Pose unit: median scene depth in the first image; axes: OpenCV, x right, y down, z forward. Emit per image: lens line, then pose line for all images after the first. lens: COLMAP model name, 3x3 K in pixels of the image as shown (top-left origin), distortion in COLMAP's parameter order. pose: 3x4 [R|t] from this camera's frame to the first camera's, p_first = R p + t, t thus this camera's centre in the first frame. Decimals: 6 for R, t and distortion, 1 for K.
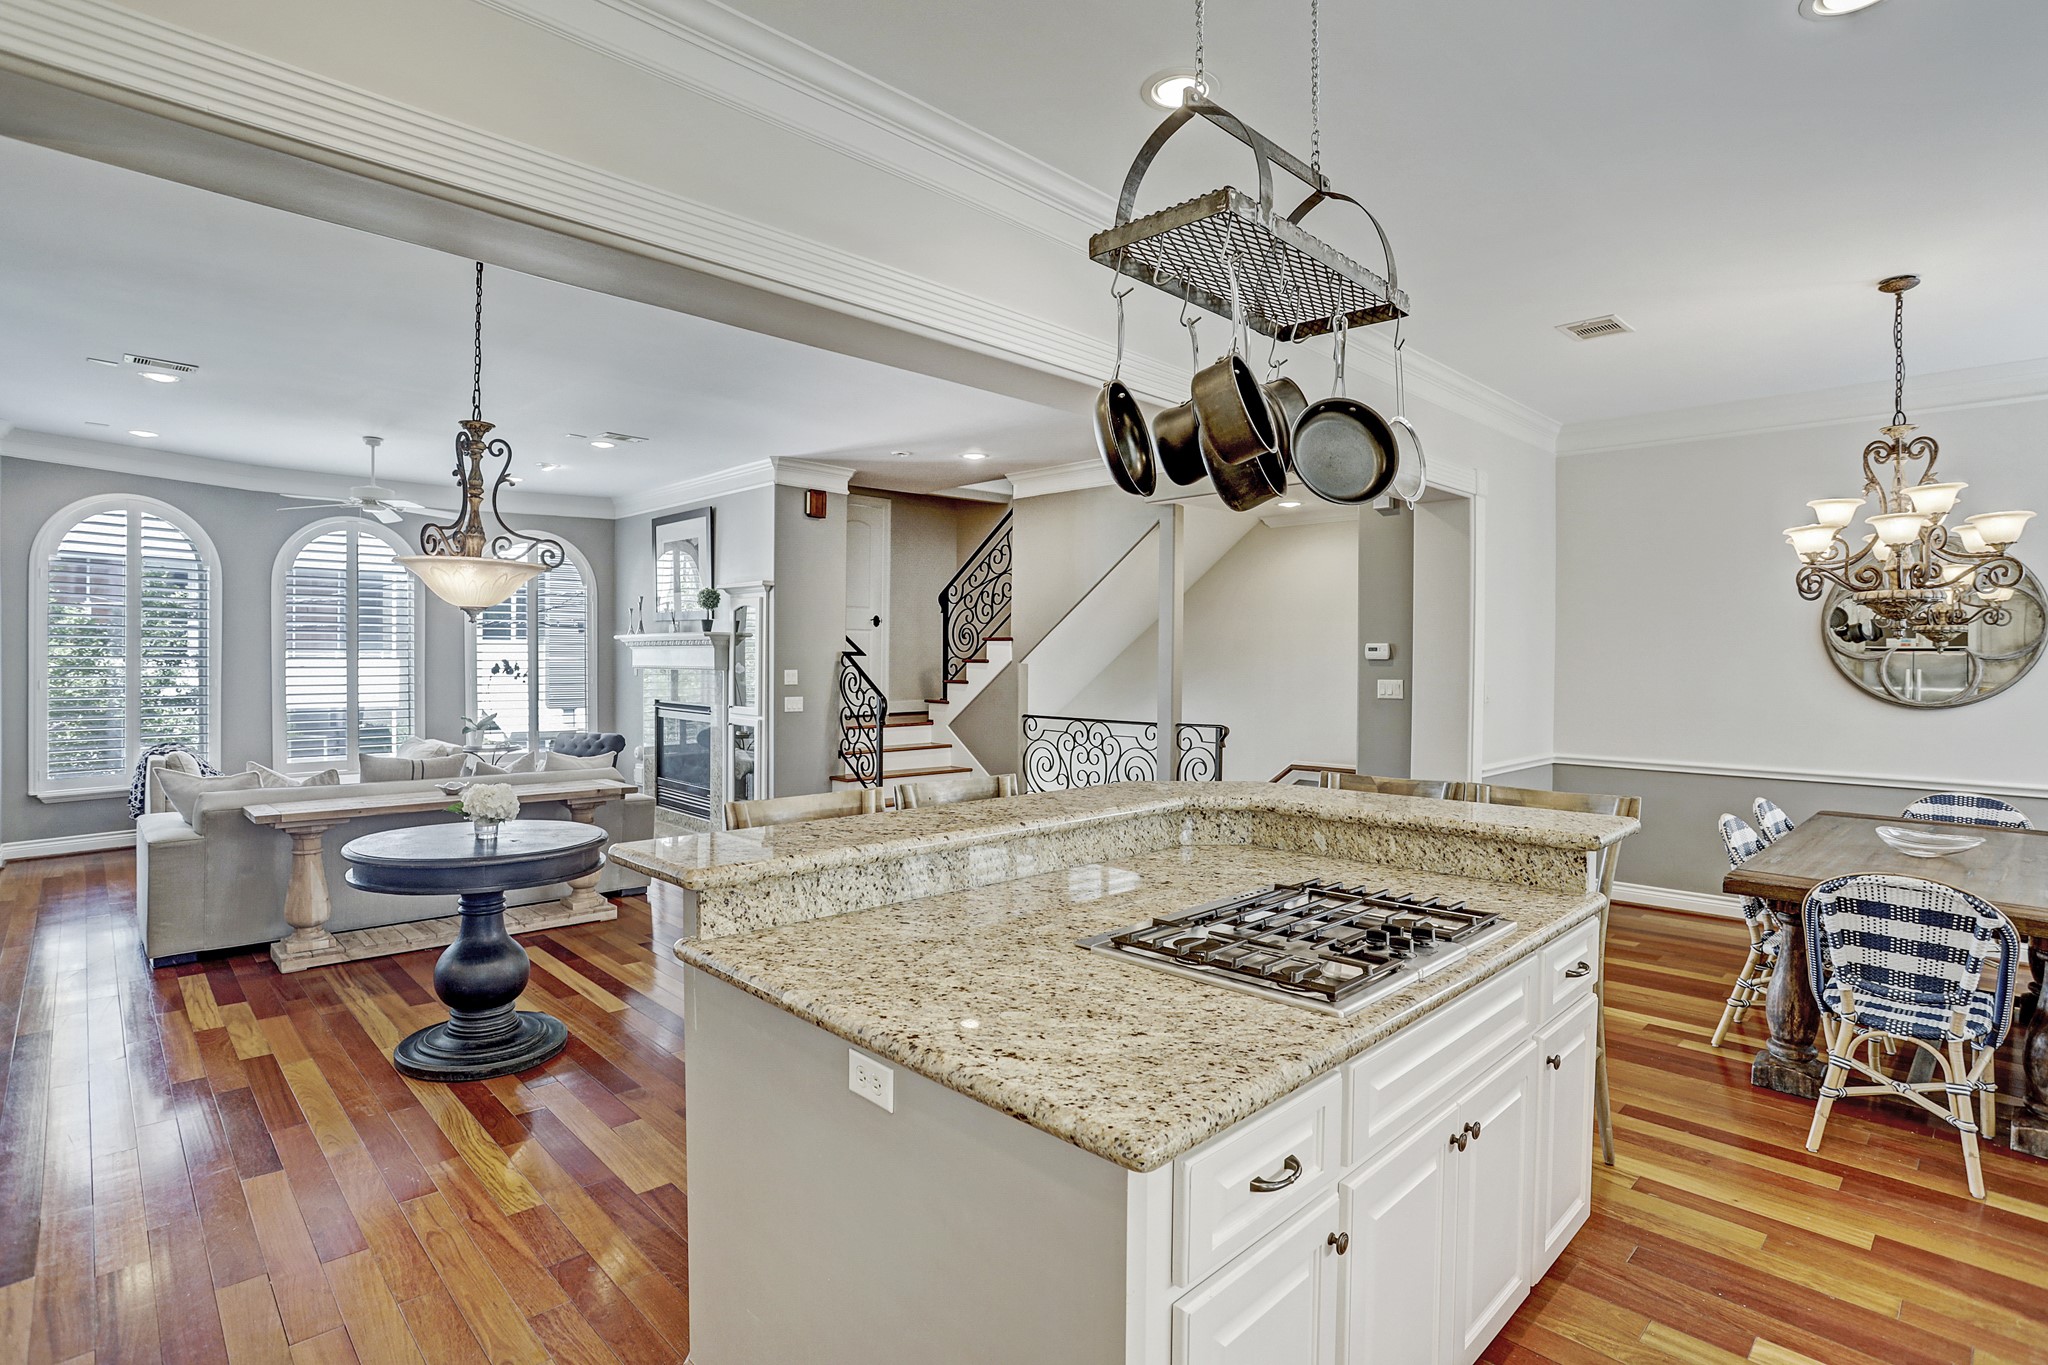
lens RADIAL K [[1009.6, 0, 1028.3], [0, 1009.6, 671.2], [0, 0, 1]] dist [-0.073626, 0.026937]
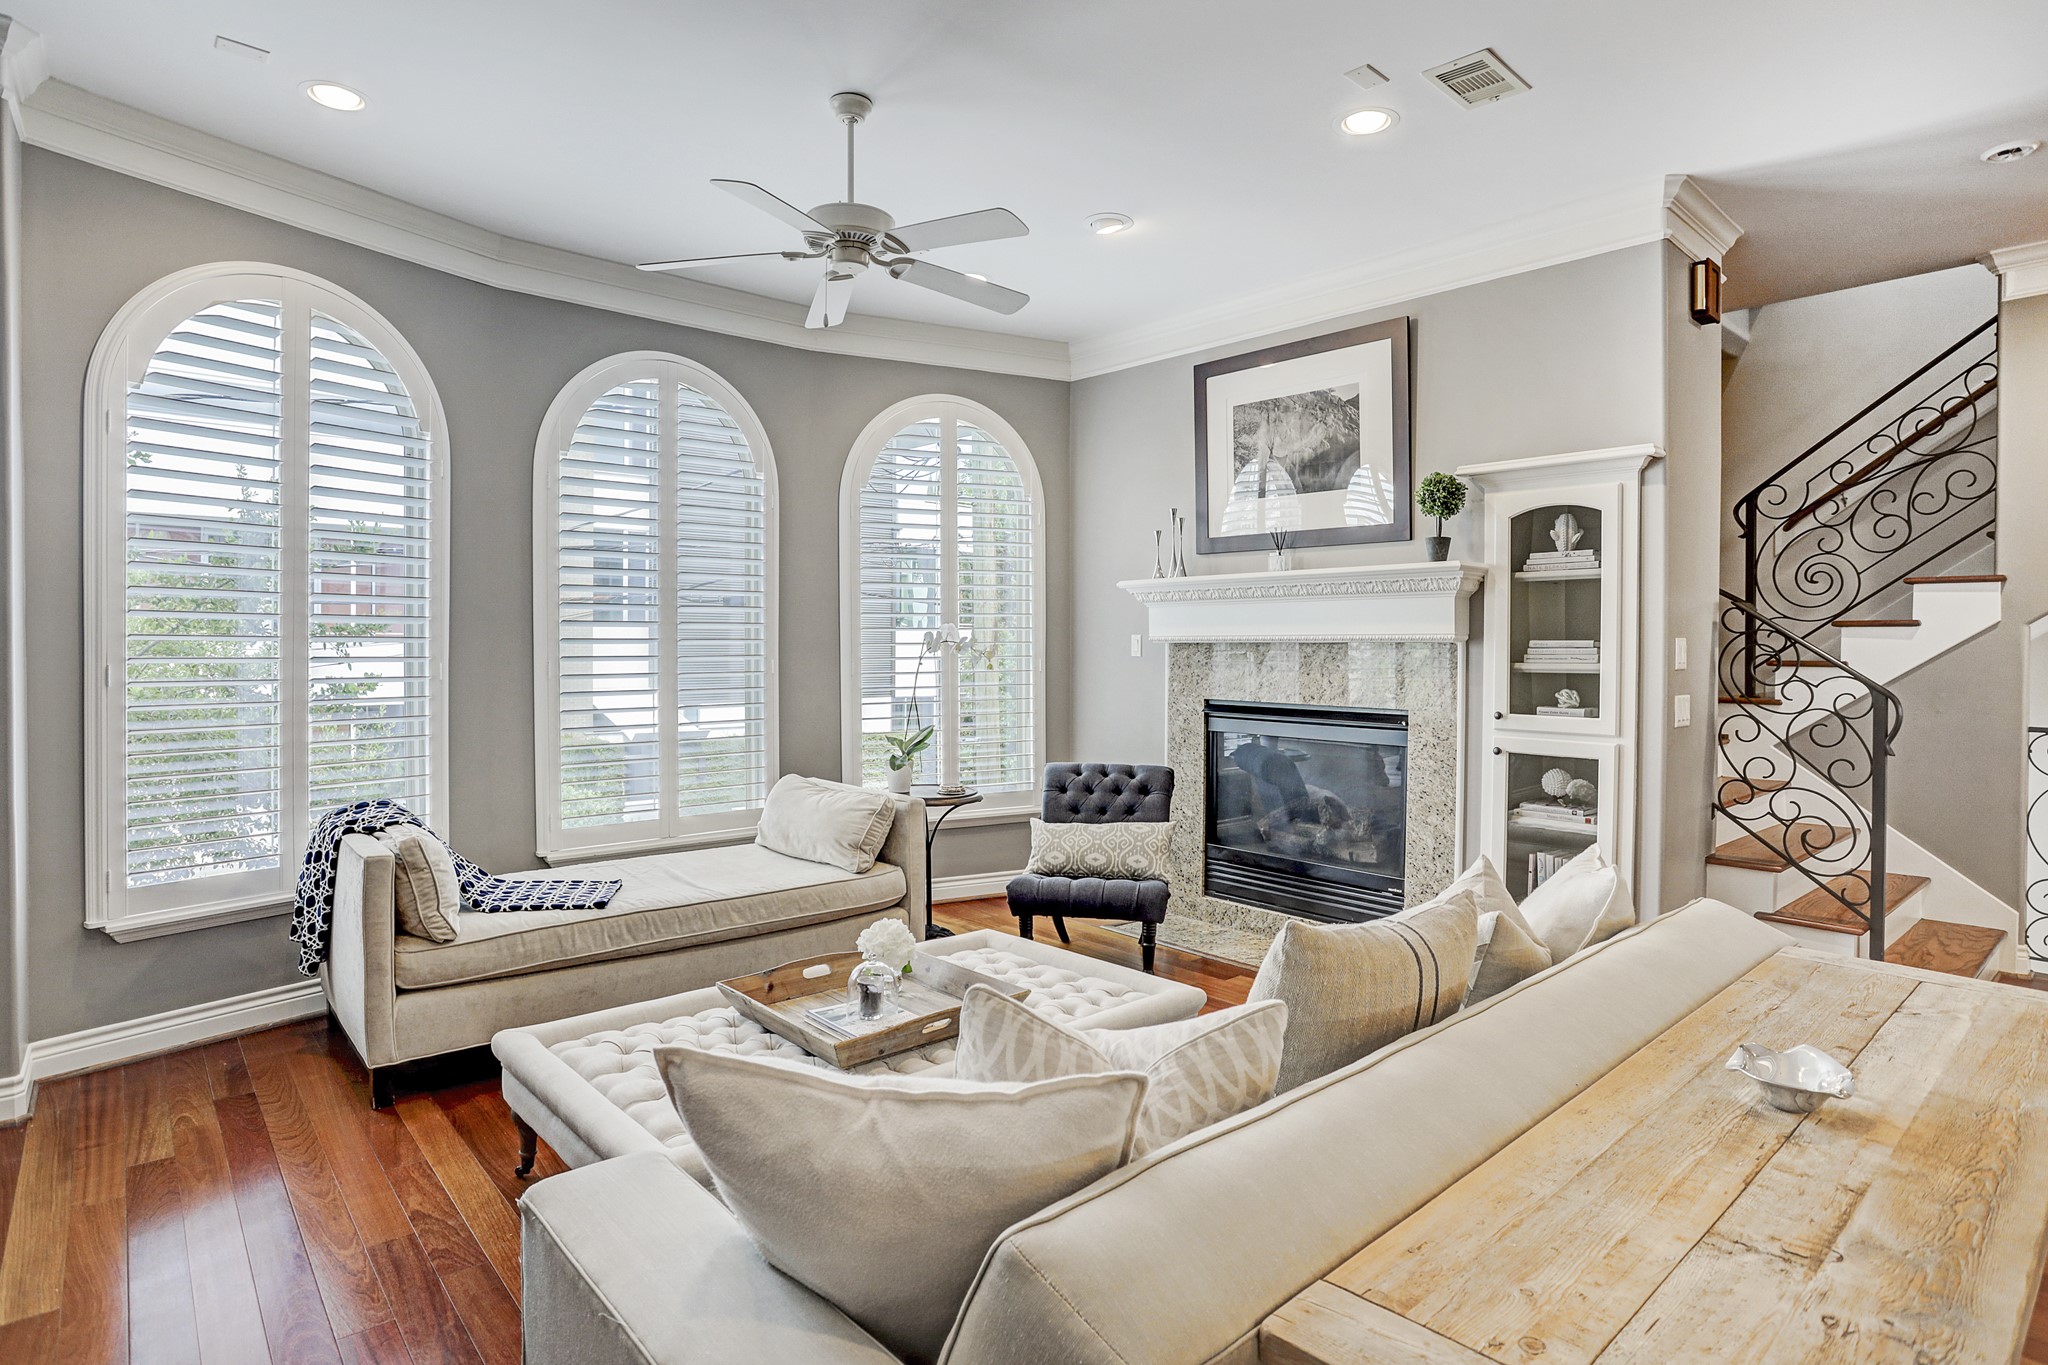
lens RADIAL K [[1105.6, 0, 1028.9], [0, 1105.6, 652.4], [0, 0, 1]] dist [-0.039964, 0.000536]
pose [[0.998626, -0.002544, -0.052346, -0.479187], [0.002073, 0.999957, -0.009050, 0.009258], [0.052367, 0.008929, 0.998588, 0.438419]]
